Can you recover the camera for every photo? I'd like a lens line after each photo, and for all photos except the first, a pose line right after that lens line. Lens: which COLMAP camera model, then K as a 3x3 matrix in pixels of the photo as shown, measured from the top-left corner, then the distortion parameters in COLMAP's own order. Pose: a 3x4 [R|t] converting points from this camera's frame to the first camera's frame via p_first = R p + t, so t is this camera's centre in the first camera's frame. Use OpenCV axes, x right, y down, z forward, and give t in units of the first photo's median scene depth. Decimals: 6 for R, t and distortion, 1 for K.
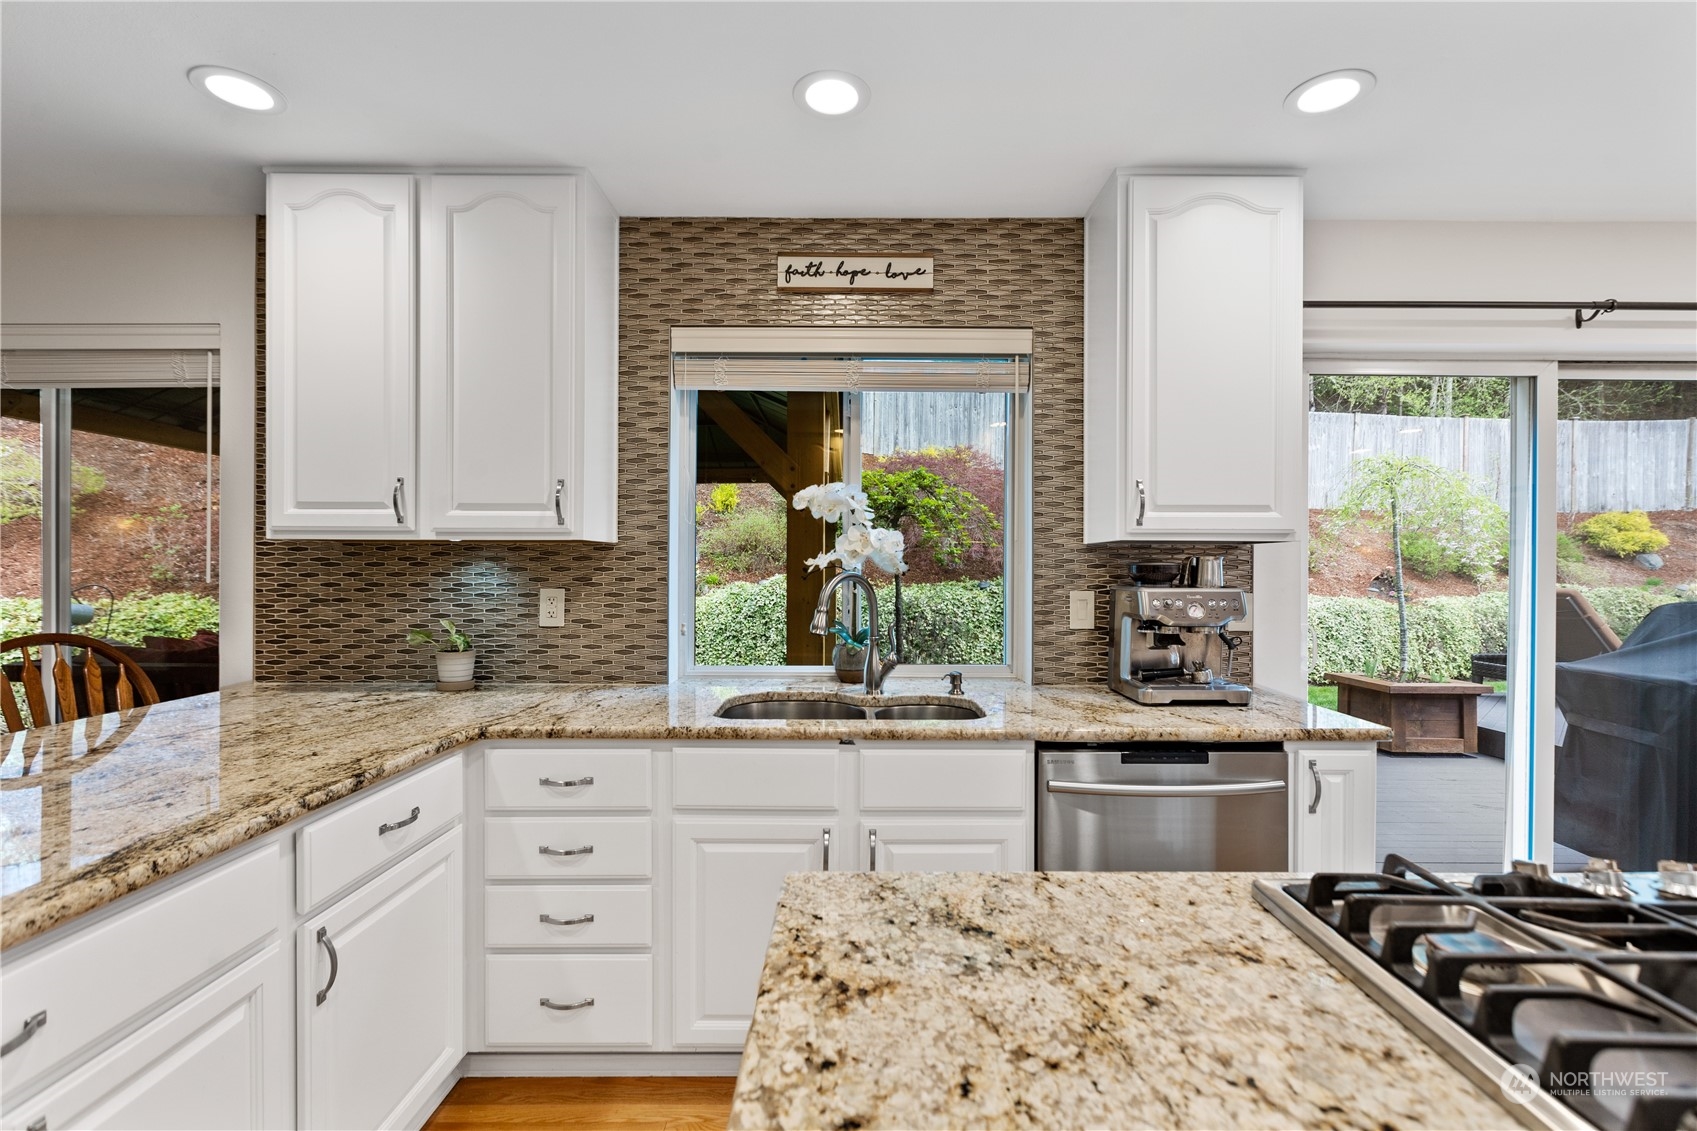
lens RADIAL K [[760.4, 0, 847.1], [0, 760.4, 570.7], [0, 0, 1]] dist [0.000357, 0.000465]
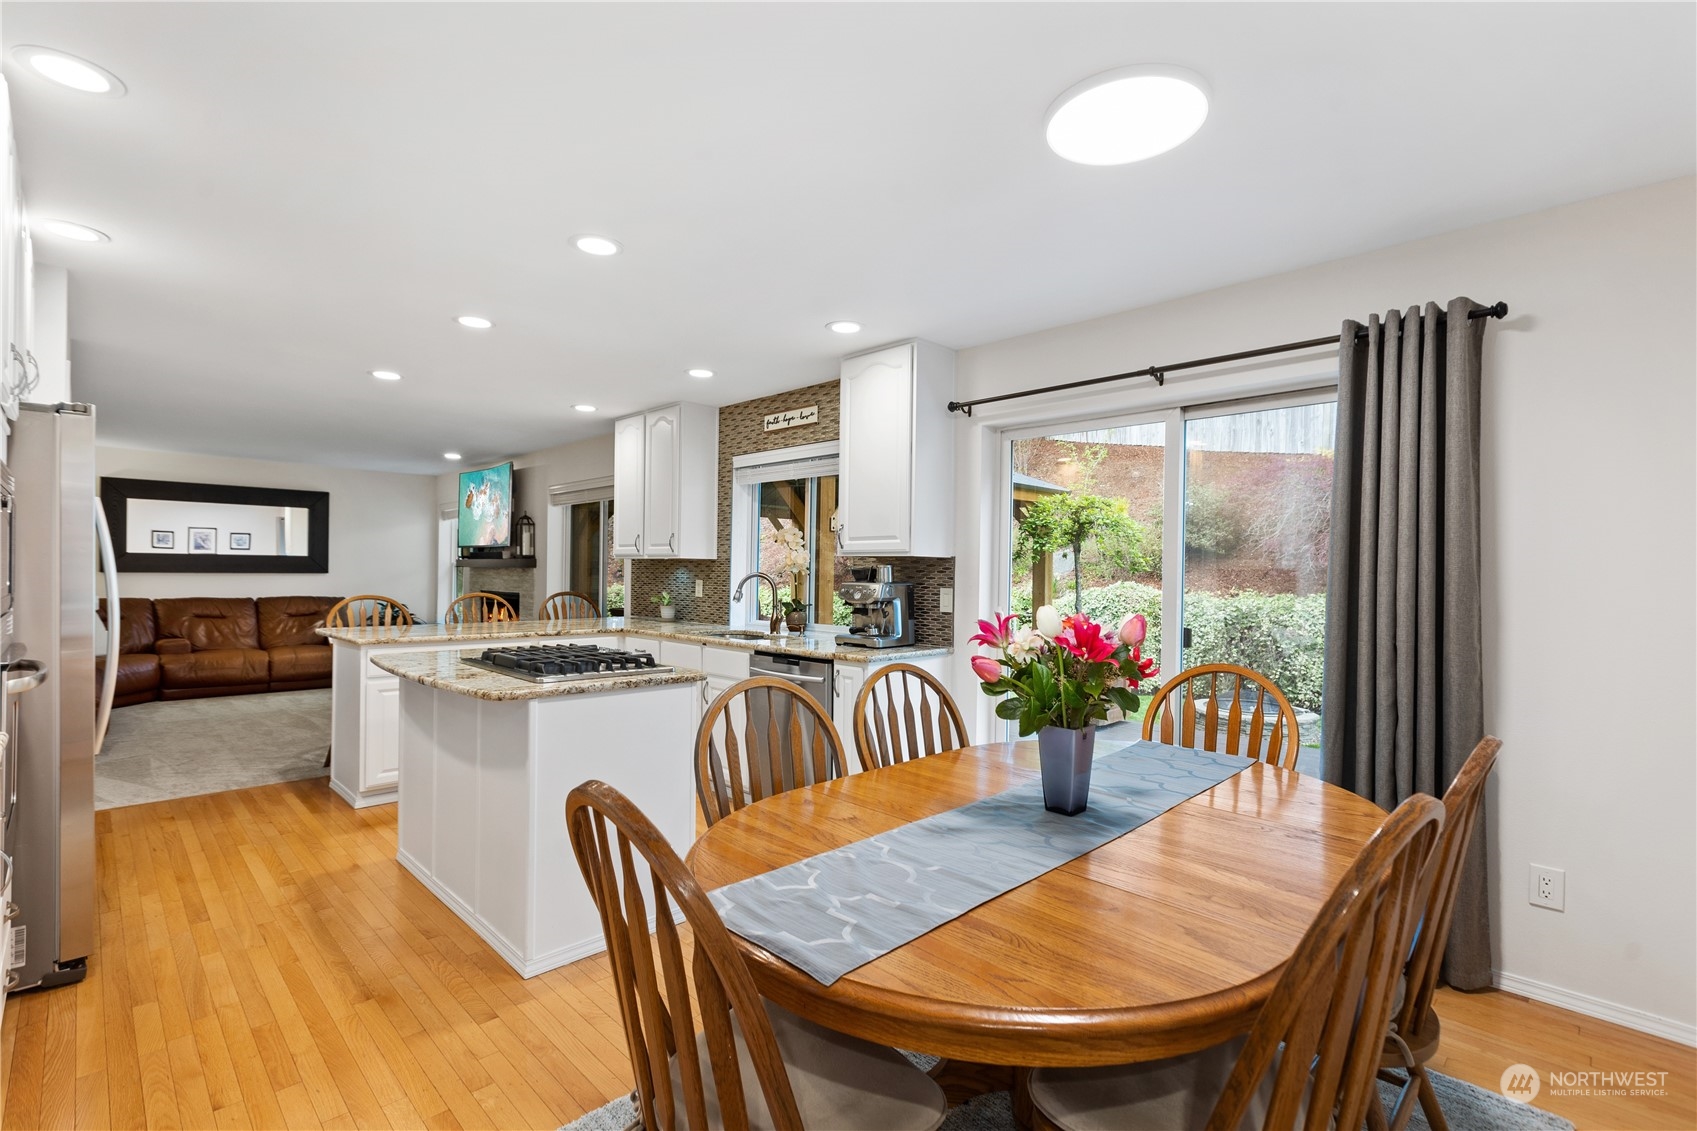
lens RADIAL K [[774.9, 0, 844.5], [0, 774.9, 569.6], [0, 0, 1]] dist [0.002304, -0.000416]
pose [[0.701984, 0.004288, -0.712180, 1.516797], [-0.013400, 0.999884, -0.007187, 0.004462], [0.712067, 0.014588, 0.701960, -0.282360]]
